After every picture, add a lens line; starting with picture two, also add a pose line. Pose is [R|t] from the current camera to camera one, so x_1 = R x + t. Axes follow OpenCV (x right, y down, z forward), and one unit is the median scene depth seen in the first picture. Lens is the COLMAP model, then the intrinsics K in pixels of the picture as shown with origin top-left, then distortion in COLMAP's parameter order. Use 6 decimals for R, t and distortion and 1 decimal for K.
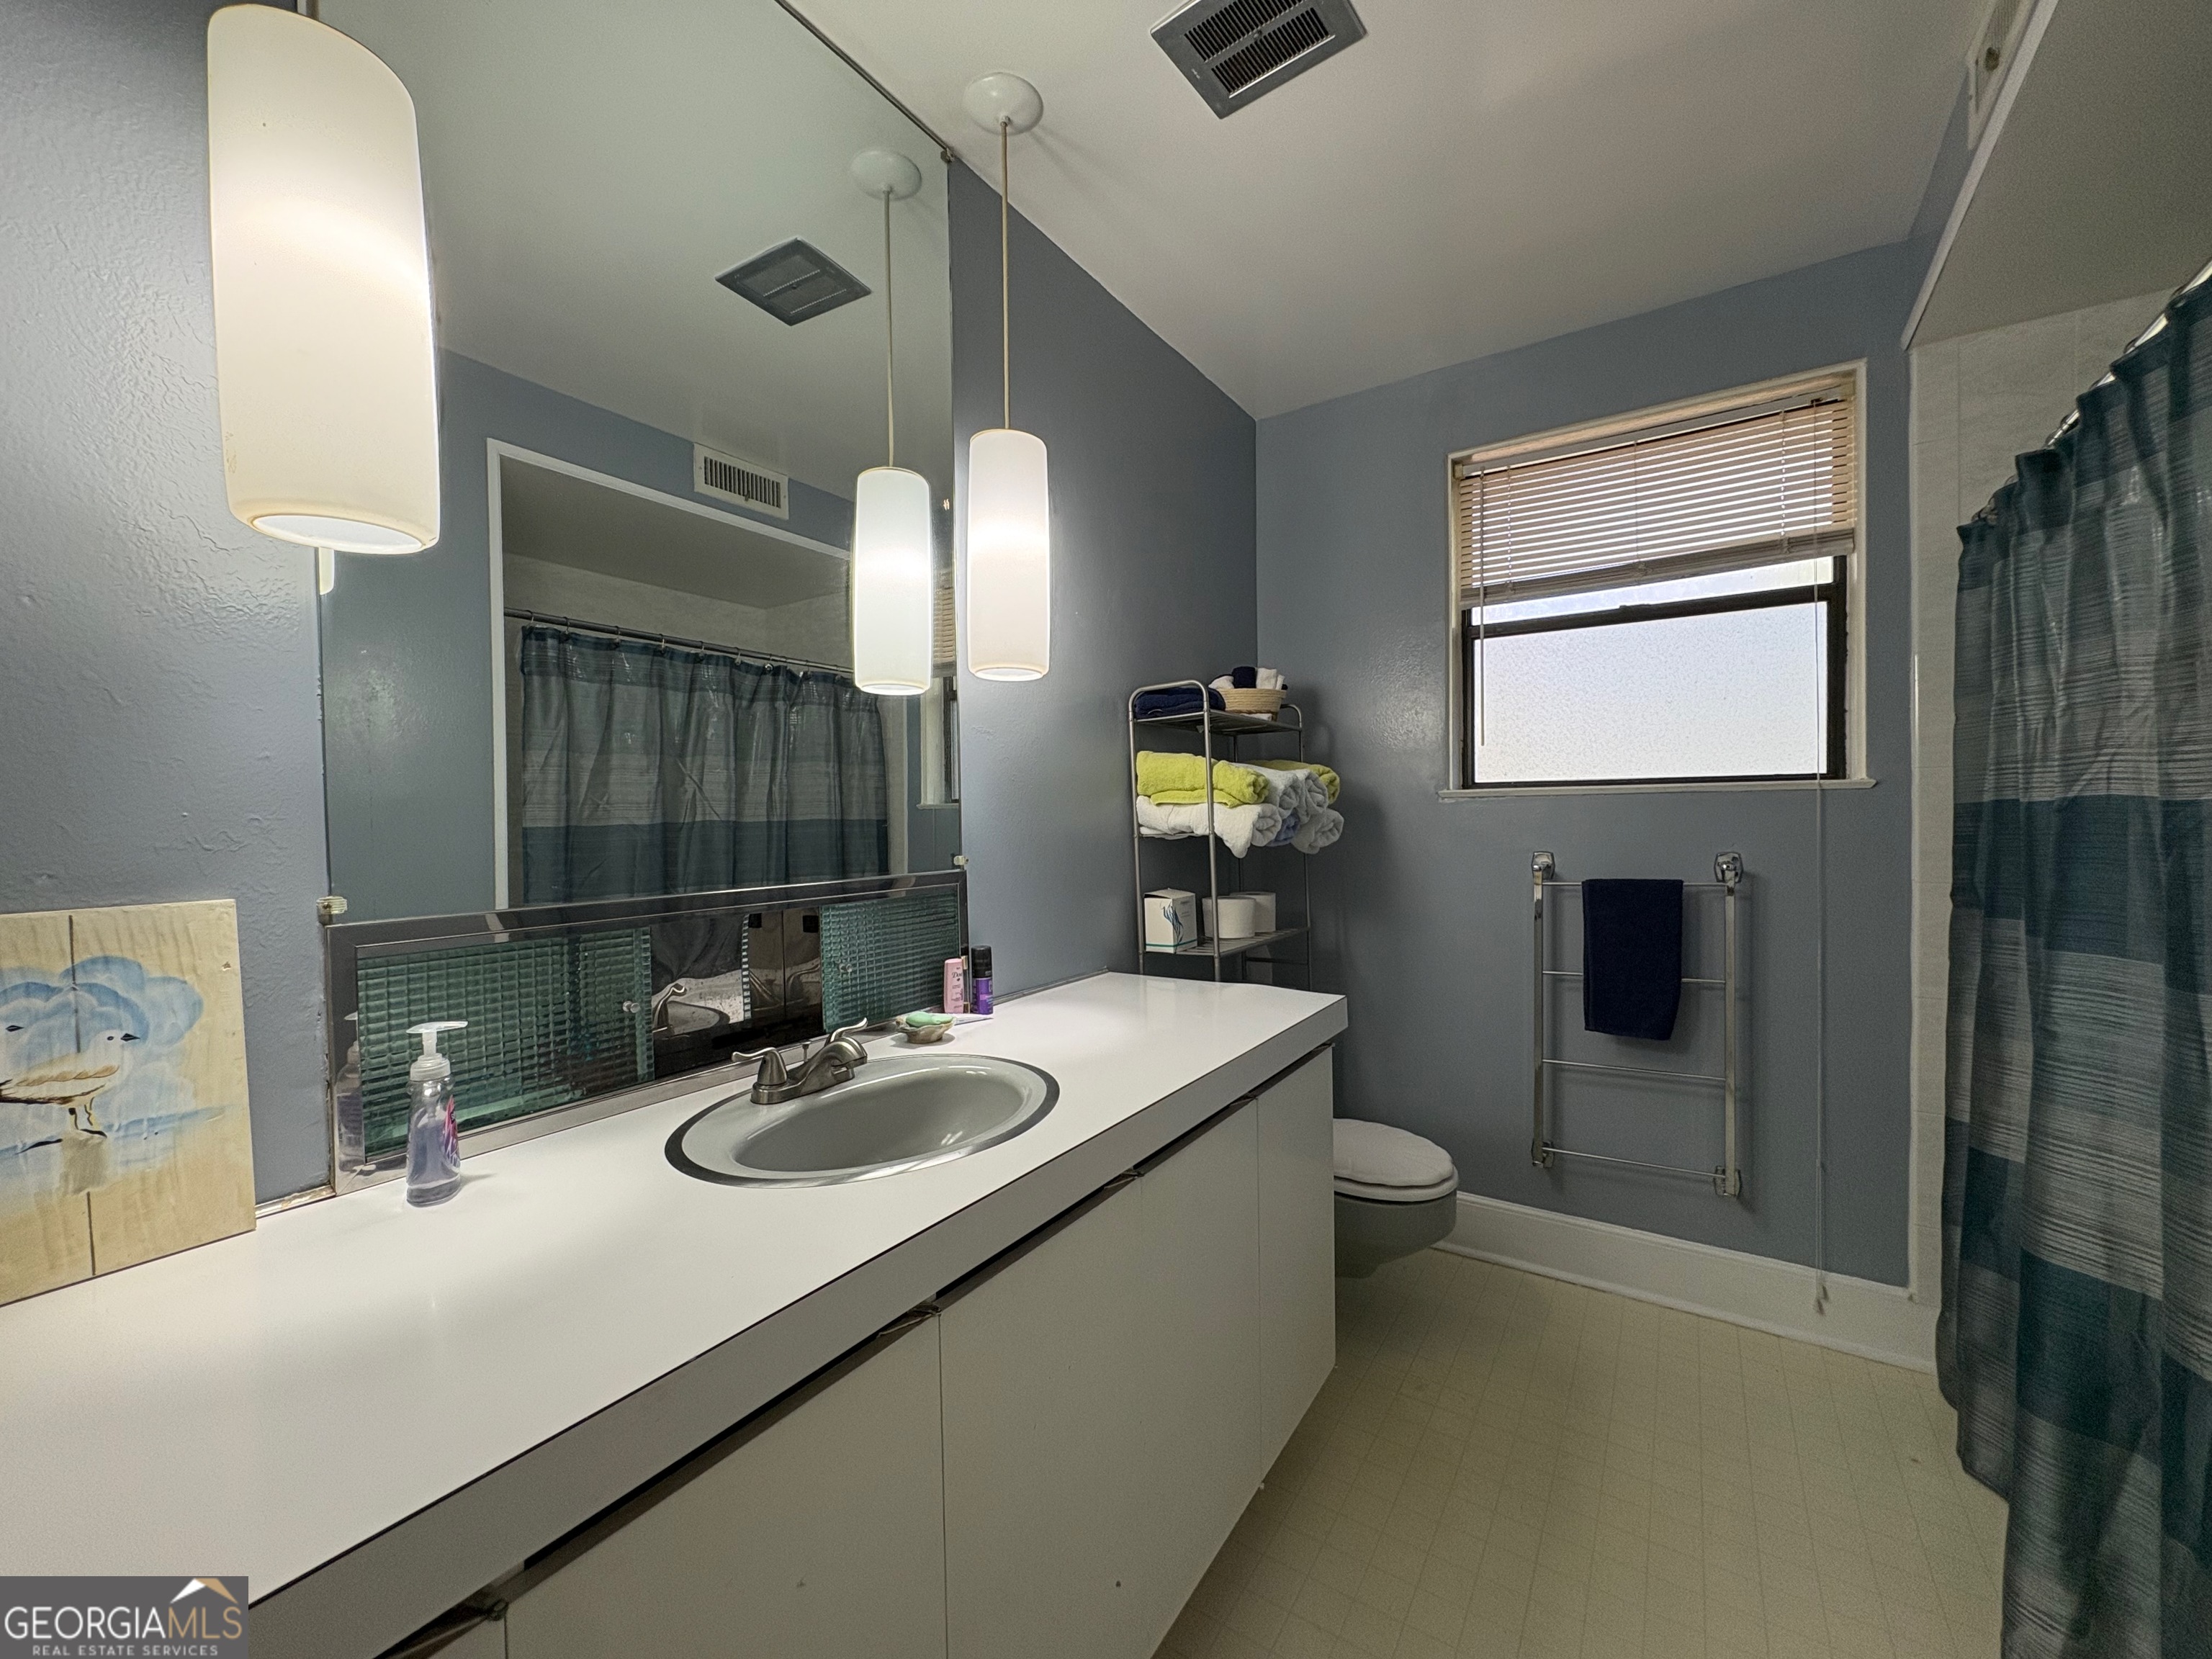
lens RADIAL K [[888.7, 0, 1106.0], [0, 888.7, 829.5], [0, 0, 1]] dist [0.000428, 0.000281]
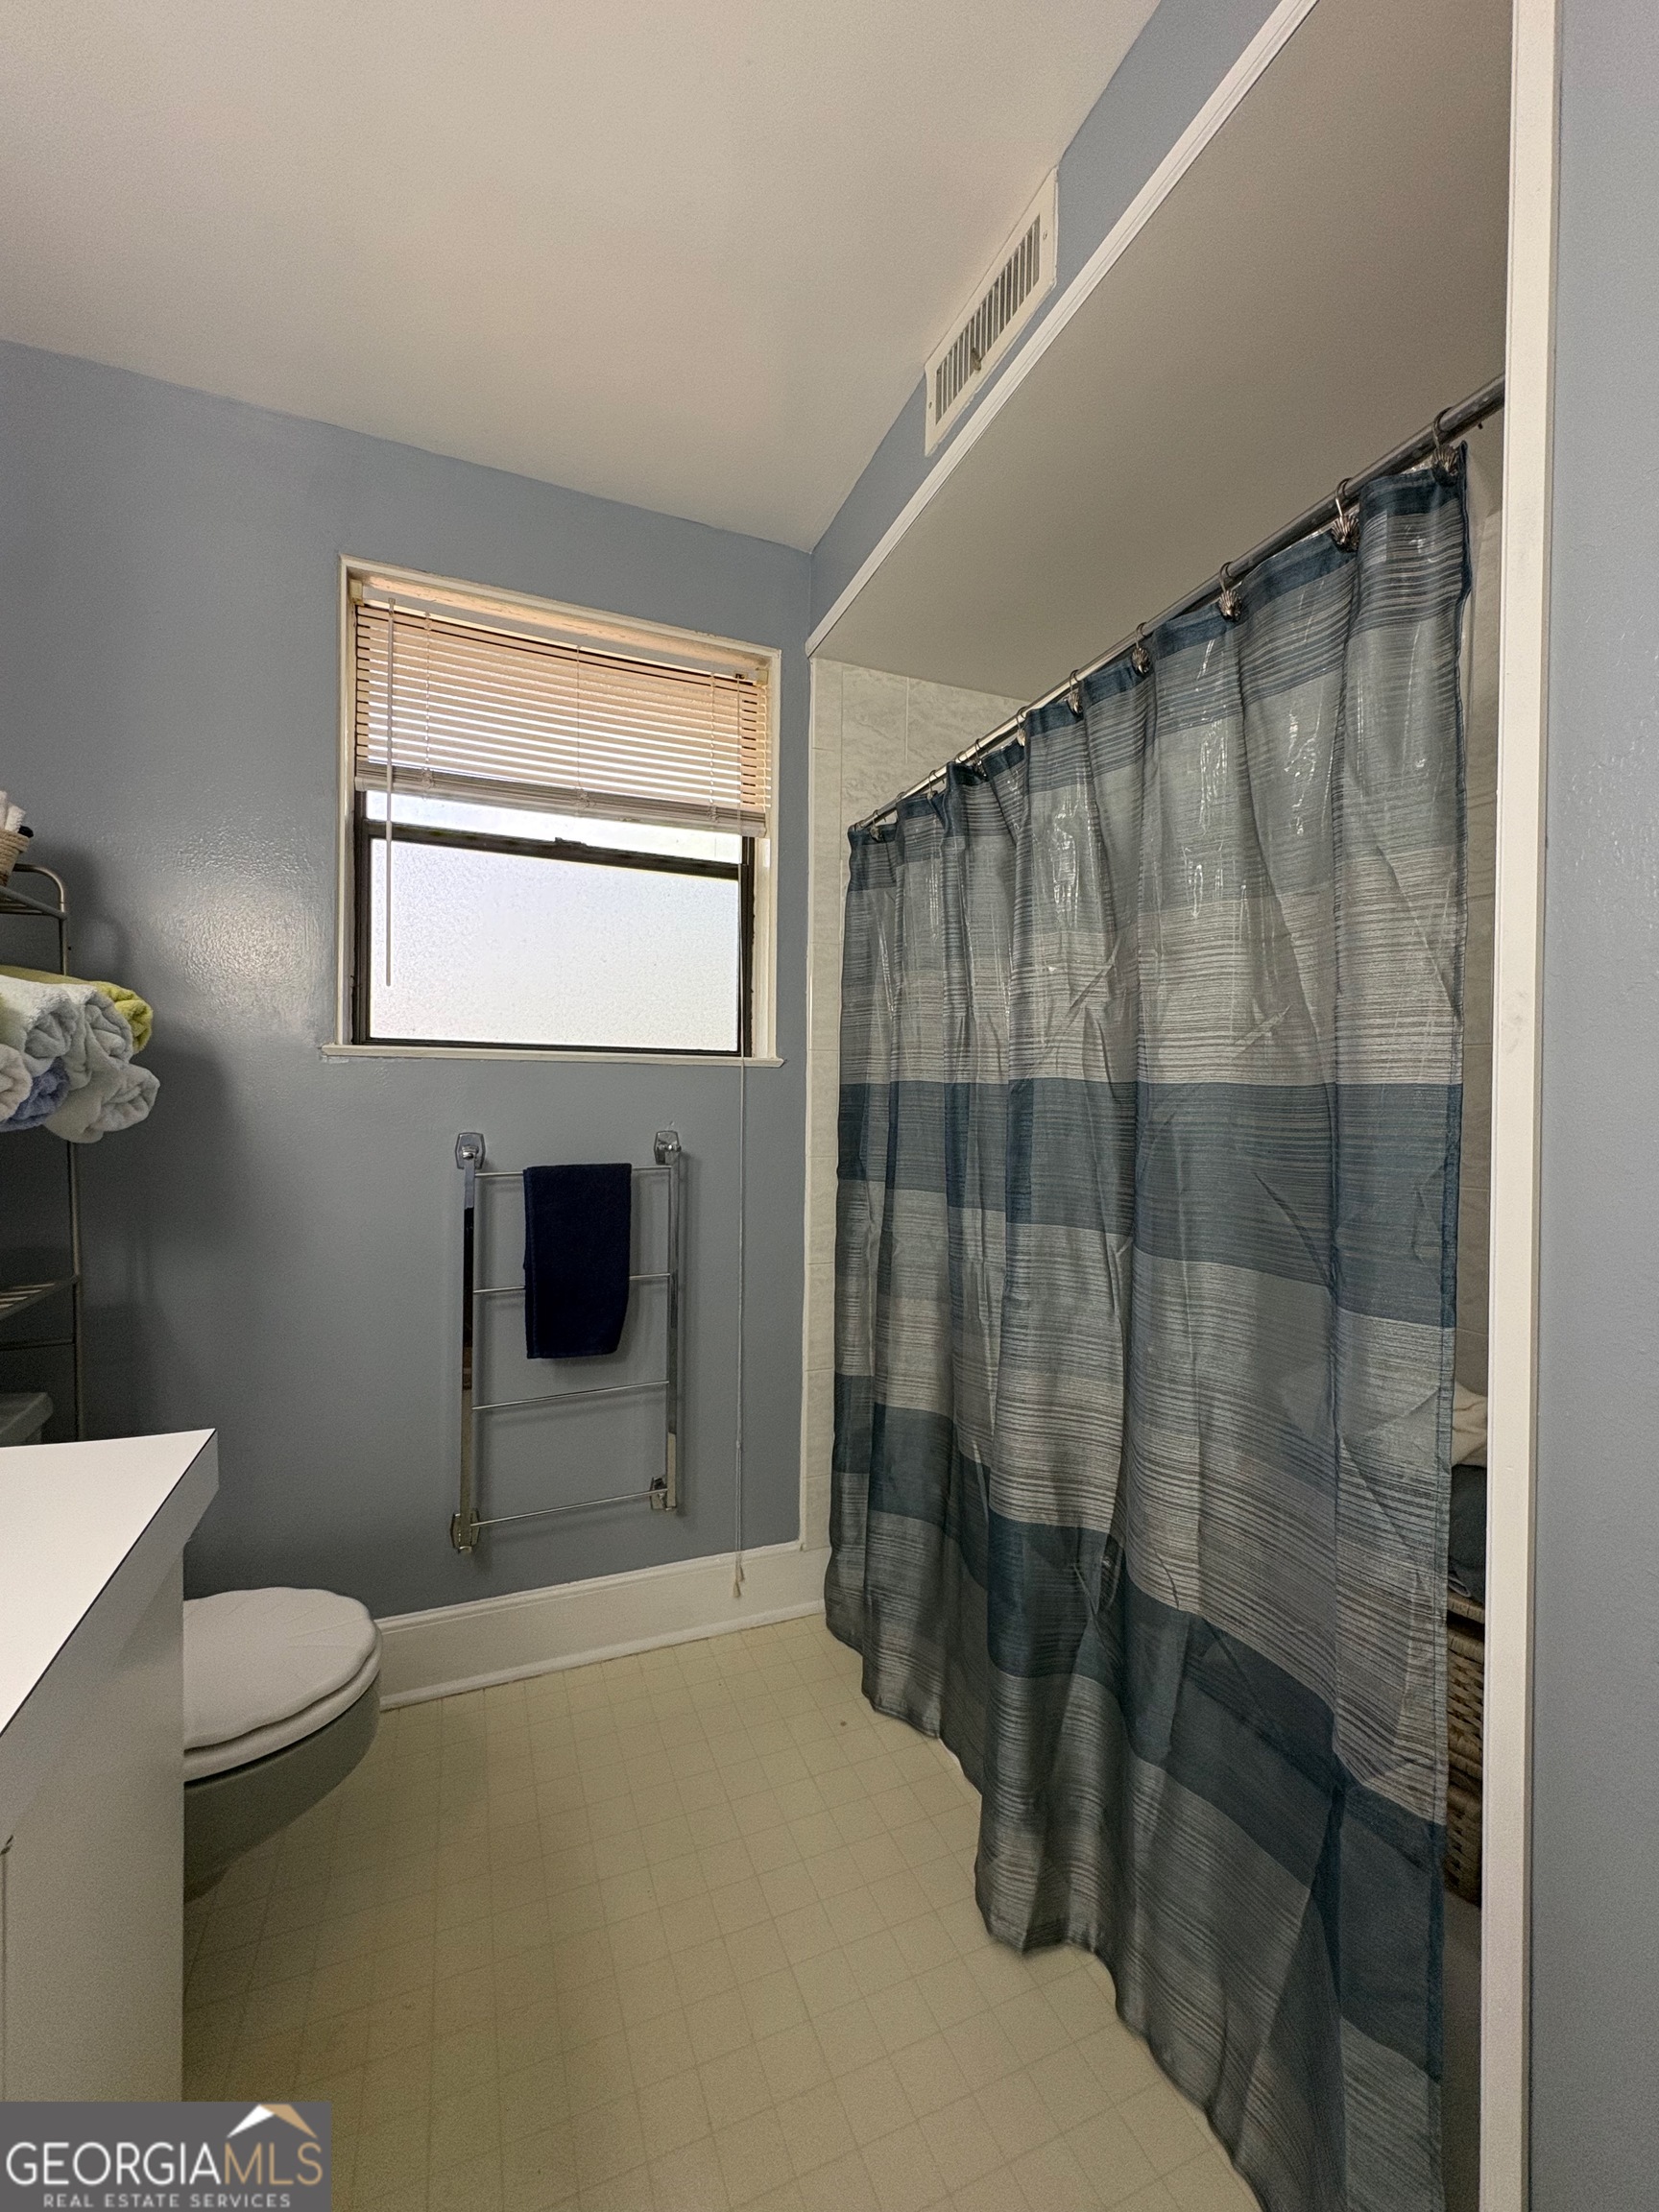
lens RADIAL K [[888.7, 0, 829.5], [0, 888.7, 1106.0], [0, 0, 1]] dist [0.000428, 0.000281]
pose [[0.562989, 0.008740, 0.826418, 0.038373], [-0.011384, 0.999931, -0.002820, 0.000691], [-0.826386, -0.007820, 0.563050, 0.347209]]
